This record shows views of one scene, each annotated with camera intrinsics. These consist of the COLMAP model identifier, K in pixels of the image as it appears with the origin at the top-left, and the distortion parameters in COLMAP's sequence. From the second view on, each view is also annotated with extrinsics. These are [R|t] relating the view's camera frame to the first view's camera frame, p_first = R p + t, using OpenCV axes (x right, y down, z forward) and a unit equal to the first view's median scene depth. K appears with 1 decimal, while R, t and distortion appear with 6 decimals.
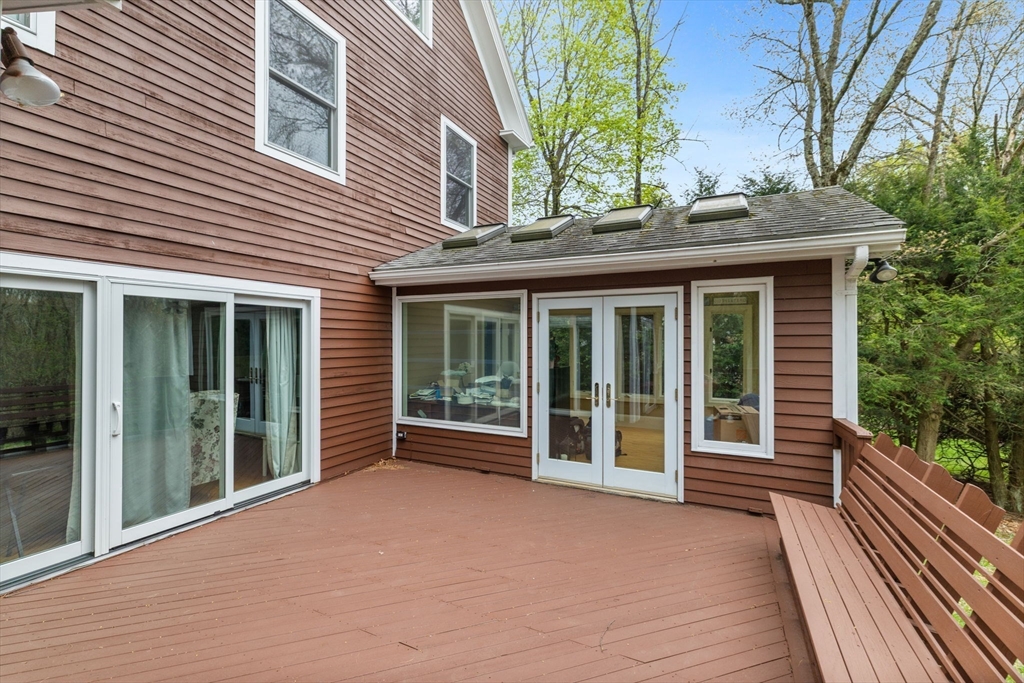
lens RADIAL K [[453.3, 0, 513.4], [0, 453.3, 338.8], [0, 0, 1]] dist [-0.003009, -0.000365]
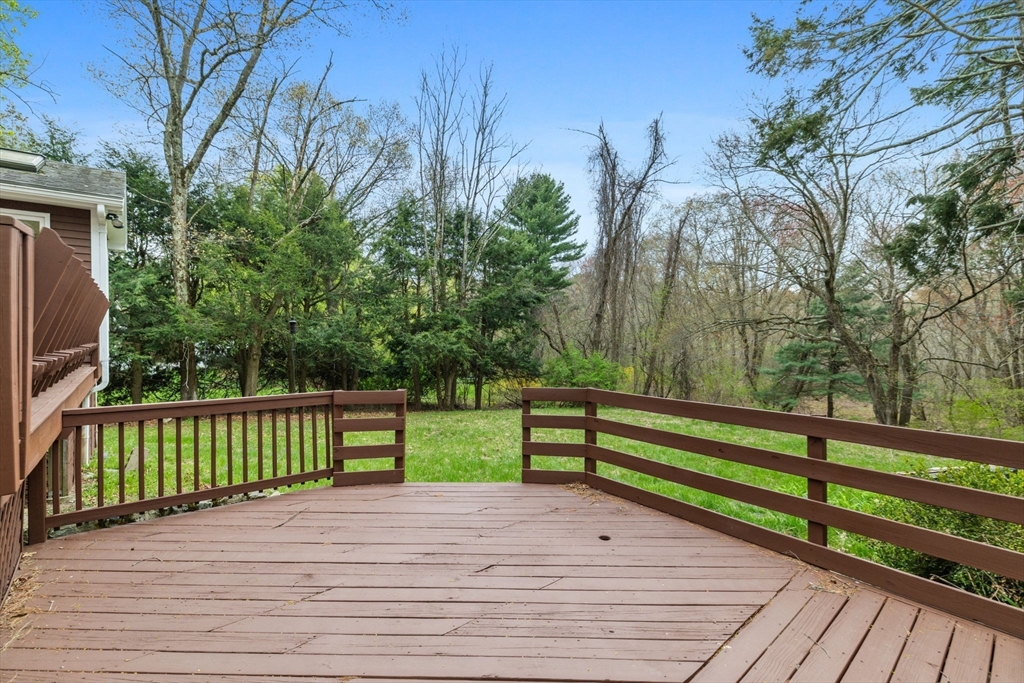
lens RADIAL K [[453.3, 0, 513.4], [0, 453.3, 338.8], [0, 0, 1]] dist [-0.003009, -0.000365]
pose [[0.411084, -0.009714, 0.911546, -0.066463], [-0.005184, 0.999902, 0.012993, 0.088394], [-0.911583, -0.010067, 0.410993, -0.370183]]
